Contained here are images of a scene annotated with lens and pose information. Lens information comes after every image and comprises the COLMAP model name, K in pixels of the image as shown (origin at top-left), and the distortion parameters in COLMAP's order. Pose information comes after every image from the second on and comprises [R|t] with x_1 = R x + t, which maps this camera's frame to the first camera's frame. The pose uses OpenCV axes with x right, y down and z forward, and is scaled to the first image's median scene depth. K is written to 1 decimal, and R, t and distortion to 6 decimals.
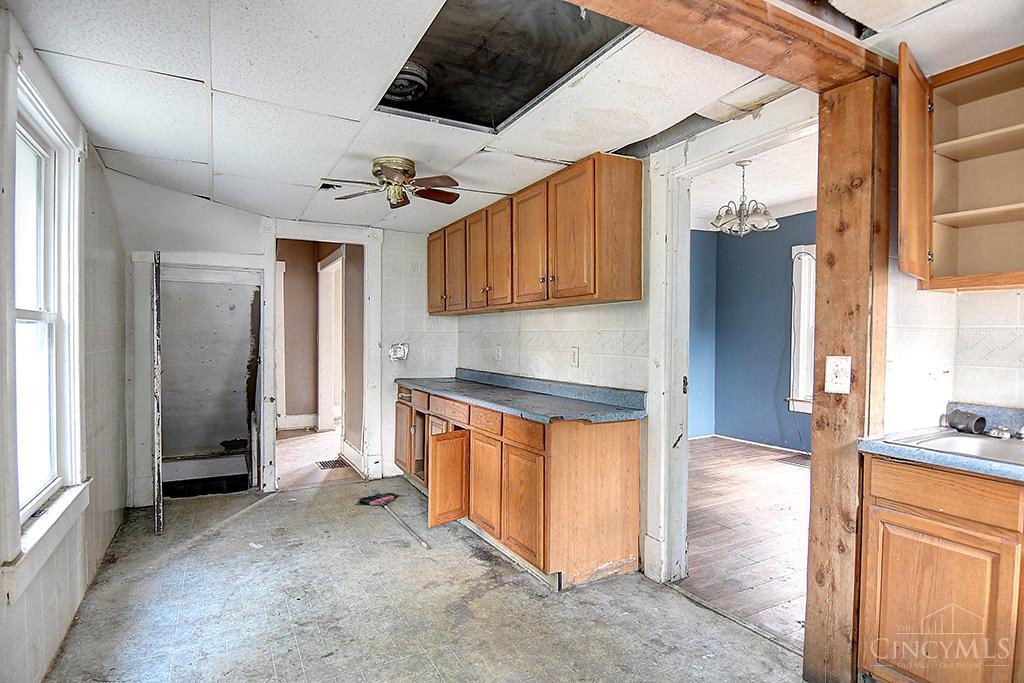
lens RADIAL K [[539.7, 0, 510.9], [0, 539.7, 342.6], [0, 0, 1]] dist [0.001804, -0.019763]
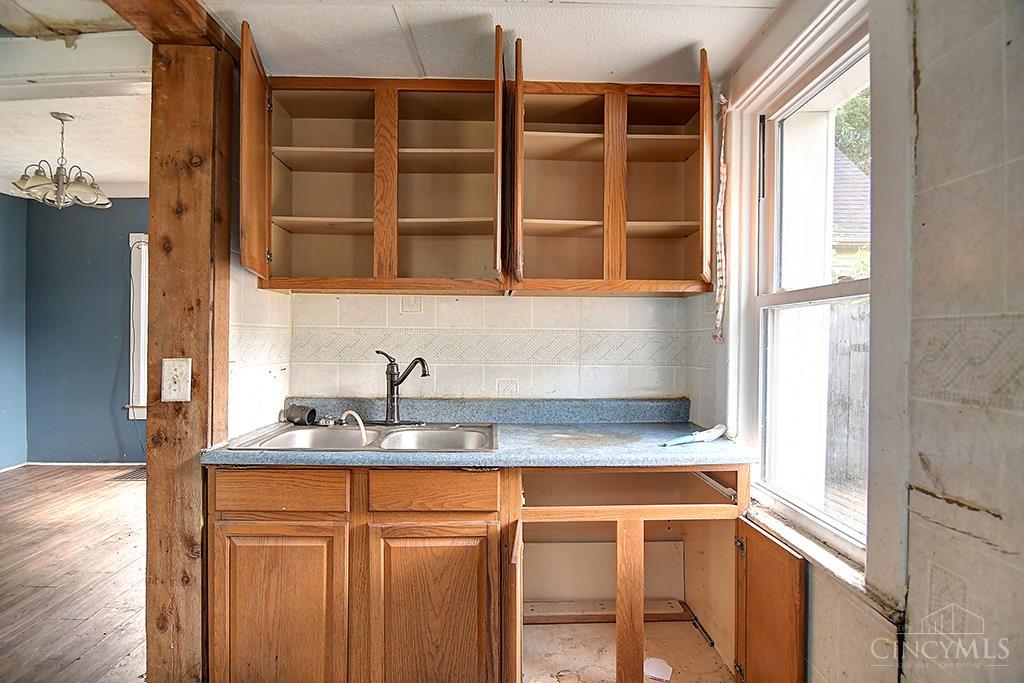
lens RADIAL K [[539.7, 0, 510.9], [0, 539.7, 342.6], [0, 0, 1]] dist [0.001804, -0.019763]
pose [[0.462864, -0.011380, 0.886356, 0.094865], [0.009456, 0.999924, 0.007900, -0.001442], [-0.886379, 0.004725, 0.462936, 0.132275]]
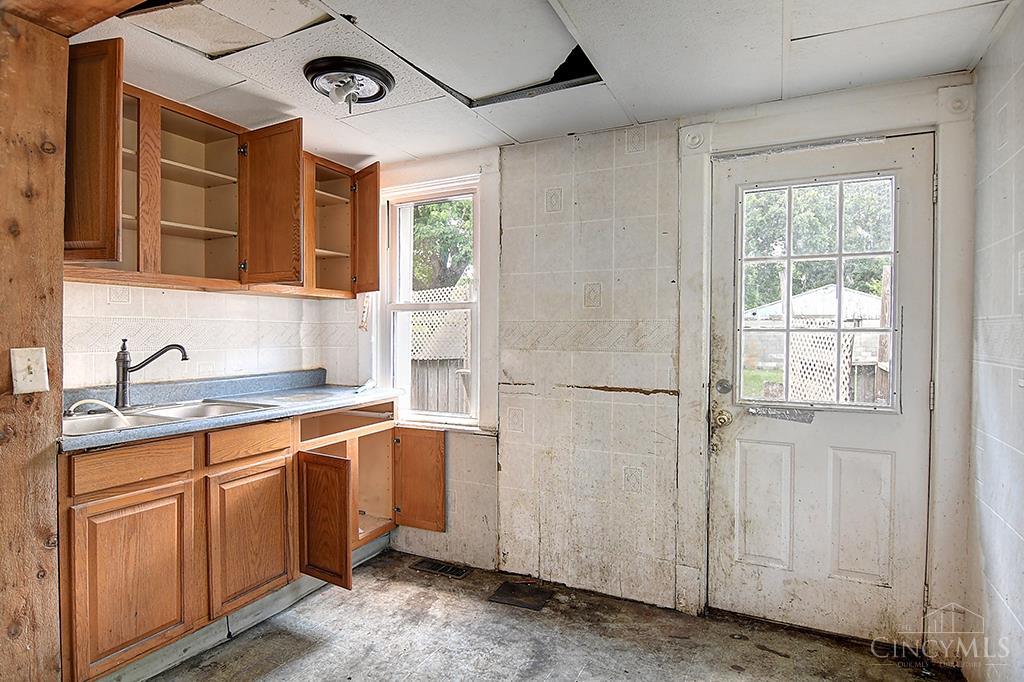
lens RADIAL K [[539.7, 0, 510.9], [0, 539.7, 342.1], [0, 0, 1]] dist [0.001804, -0.019763]
pose [[-0.566160, -0.026753, 0.823861, -0.485029], [0.002644, 0.999409, 0.034270, -0.009848], [-0.824291, 0.021581, -0.565755, 0.855832]]
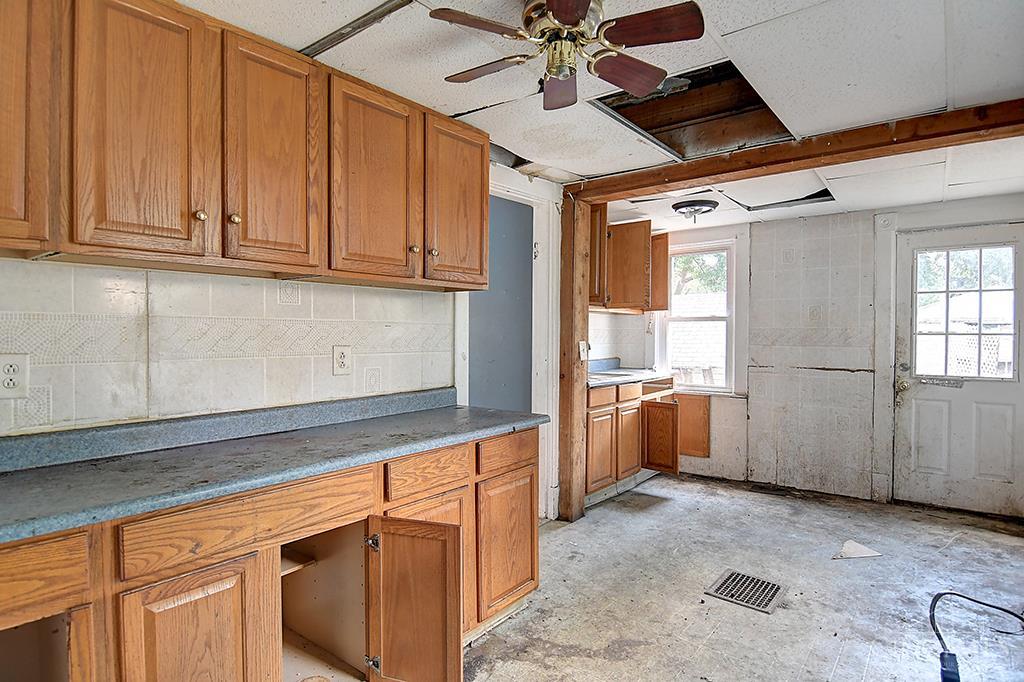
lens RADIAL K [[539.7, 0, 510.9], [0, 539.7, 342.1], [0, 0, 1]] dist [0.001804, -0.019763]
pose [[-0.385096, -0.021779, 0.922619, -1.093787], [0.004798, 0.999661, 0.025600, -0.023033], [-0.922864, 0.014285, -0.384861, 1.995909]]
